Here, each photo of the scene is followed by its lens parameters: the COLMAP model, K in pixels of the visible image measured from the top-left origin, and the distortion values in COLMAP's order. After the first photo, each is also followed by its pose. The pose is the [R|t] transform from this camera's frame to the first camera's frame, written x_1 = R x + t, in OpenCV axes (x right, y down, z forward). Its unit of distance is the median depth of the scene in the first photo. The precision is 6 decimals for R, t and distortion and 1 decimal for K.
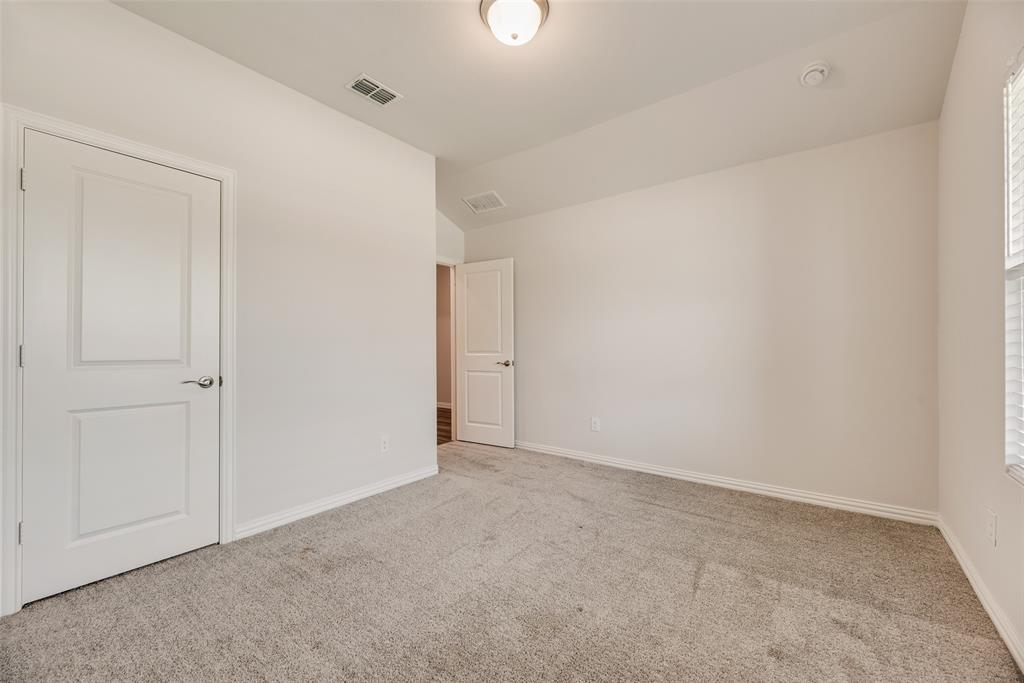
lens RADIAL K [[414.9, 0, 531.3], [0, 414.9, 342.0], [0, 0, 1]] dist [0.000273, 0.000057]
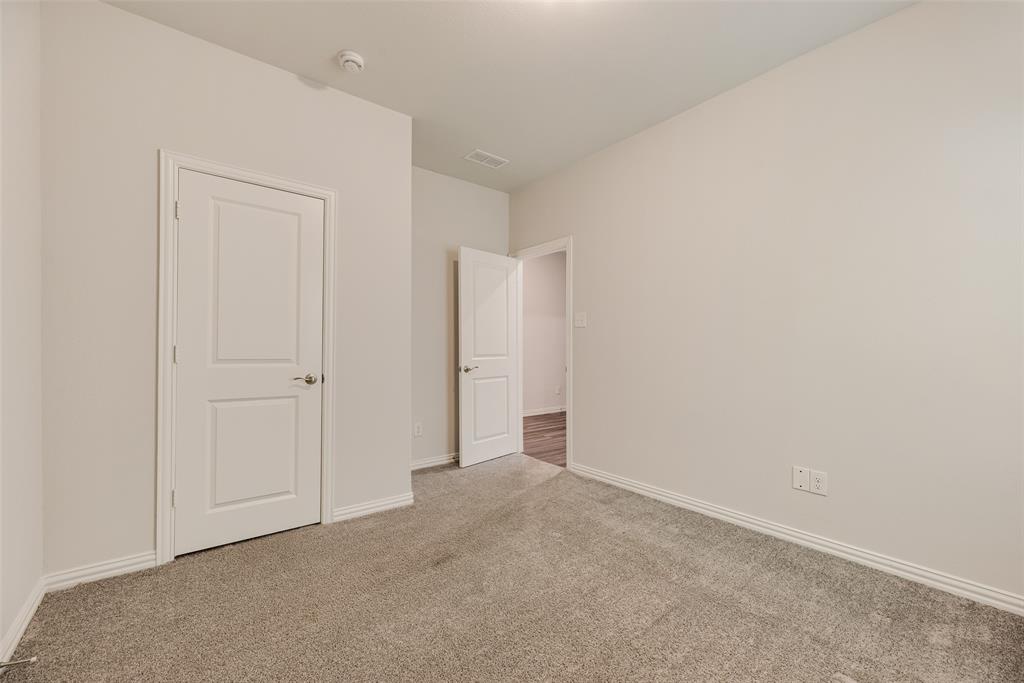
lens RADIAL K [[411.6, 0, 512.7], [0, 411.6, 346.2], [0, 0, 1]] dist [0.000382, -0.000145]
pose [[0.961252, 0.005727, -0.275613, 0.060553], [-0.005141, 0.999983, 0.002848, 0.000598], [0.275625, -0.001321, 0.961264, 0.090739]]
